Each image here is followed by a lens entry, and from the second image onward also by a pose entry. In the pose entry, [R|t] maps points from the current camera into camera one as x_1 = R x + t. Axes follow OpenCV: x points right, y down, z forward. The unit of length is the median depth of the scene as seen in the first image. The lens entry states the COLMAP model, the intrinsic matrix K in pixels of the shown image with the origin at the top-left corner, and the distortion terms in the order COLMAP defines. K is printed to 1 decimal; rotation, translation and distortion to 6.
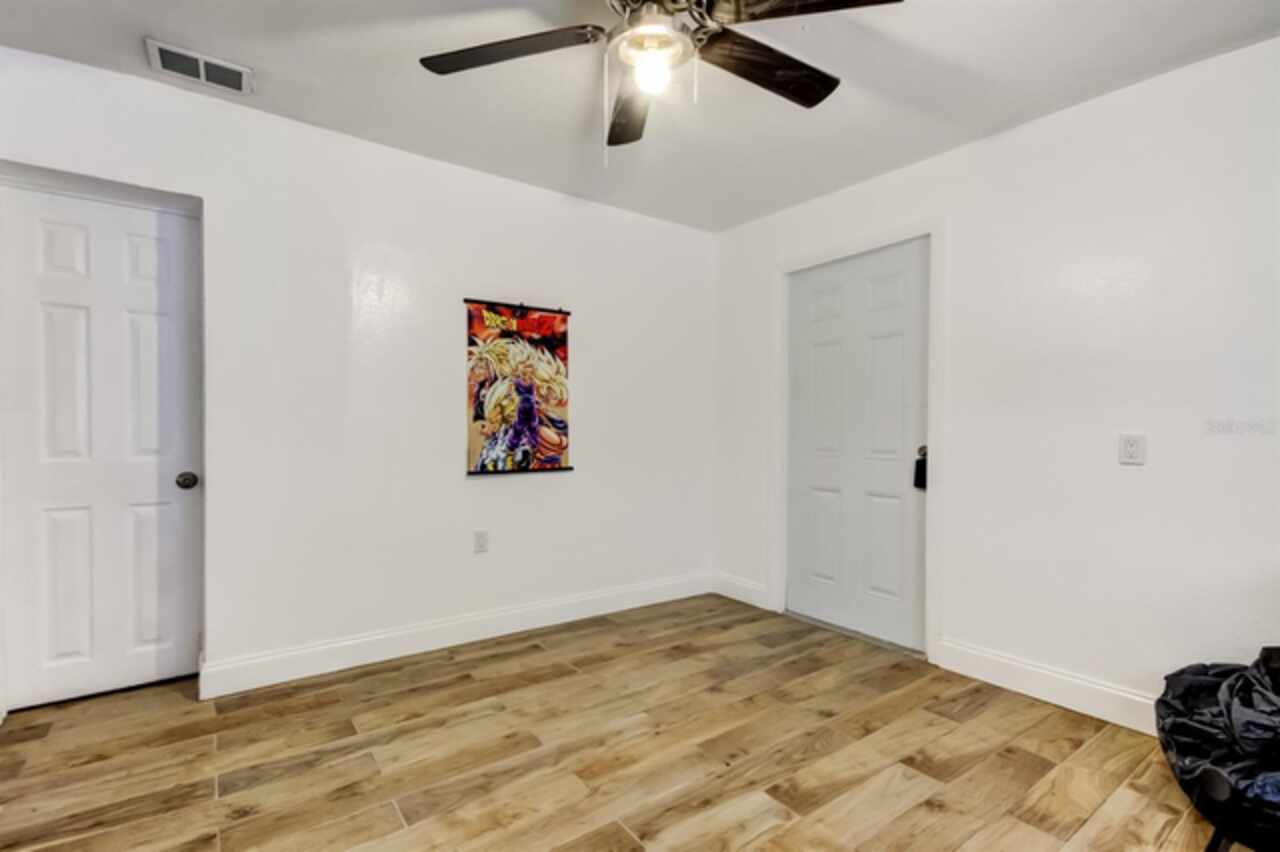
lens RADIAL K [[590.5, 0, 638.8], [0, 590.5, 442.0], [0, 0, 1]] dist [-0.000503, -0.000280]
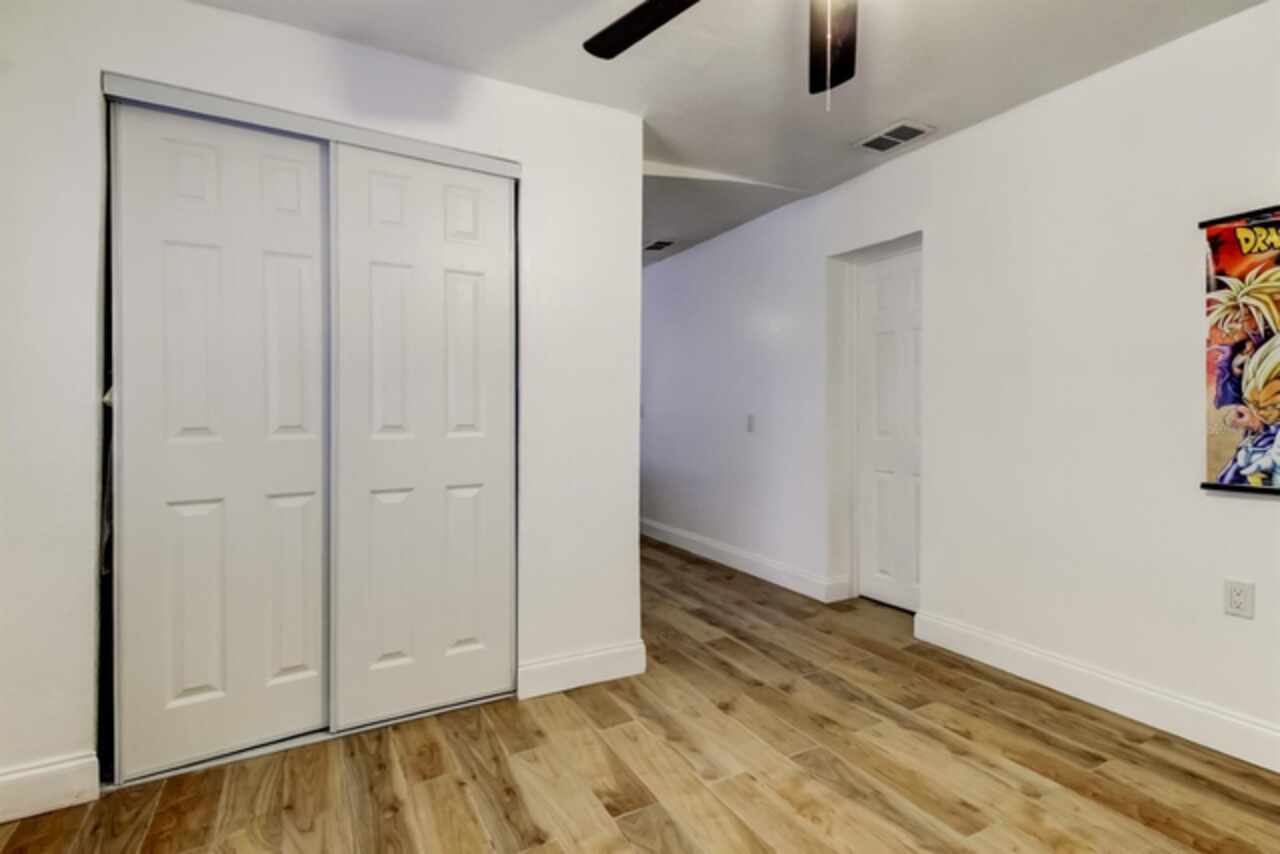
lens RADIAL K [[587.2, 0, 640.0], [0, 587.2, 410.9], [0, 0, 1]] dist [0.000254, -0.000173]
pose [[-0.119836, -0.008158, -0.992760, 0.494841], [-0.027344, 0.999614, -0.004913, -0.011157], [0.992417, 0.026557, -0.120013, 0.515393]]
